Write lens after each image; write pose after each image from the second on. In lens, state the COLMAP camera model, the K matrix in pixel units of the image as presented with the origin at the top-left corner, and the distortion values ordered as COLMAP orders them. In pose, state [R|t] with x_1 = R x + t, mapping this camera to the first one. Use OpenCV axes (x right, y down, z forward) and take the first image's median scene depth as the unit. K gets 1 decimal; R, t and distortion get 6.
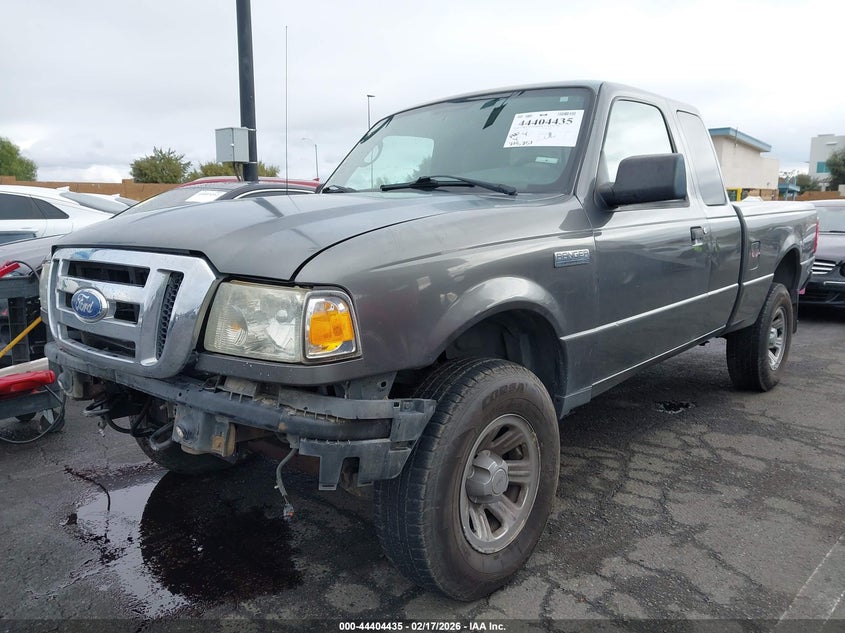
lens RADIAL K [[672.1, 0, 417.6], [0, 672.1, 316.8], [0, 0, 1]] dist [-0.007409, -0.008868]
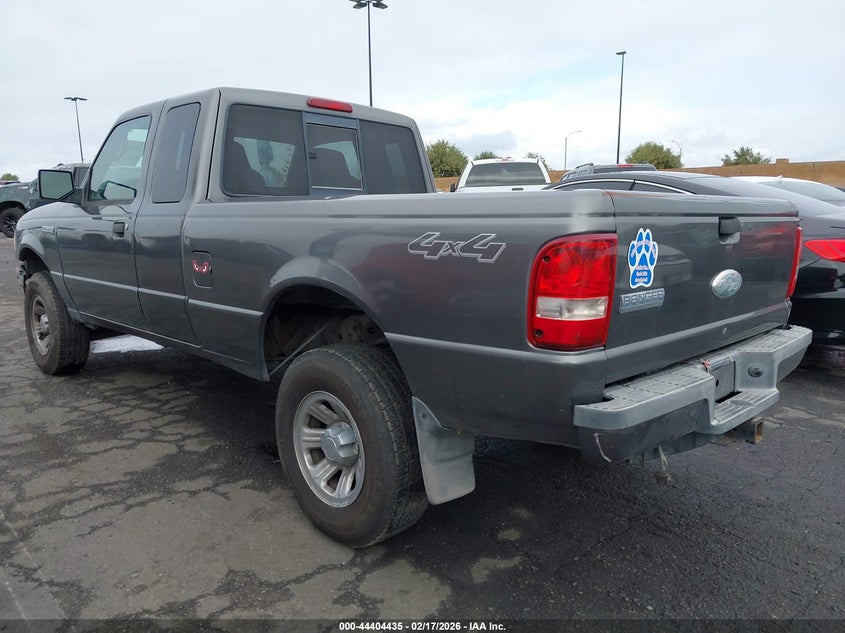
lens RADIAL K [[672.1, 0, 417.6], [0, 672.1, 316.8], [0, 0, 1]] dist [-0.007409, -0.008868]
pose [[-0.050603, 0.191957, -0.980098, 1.522243], [-0.158232, 0.967419, 0.197643, -0.281305], [0.986104, 0.165085, -0.018581, 1.544208]]
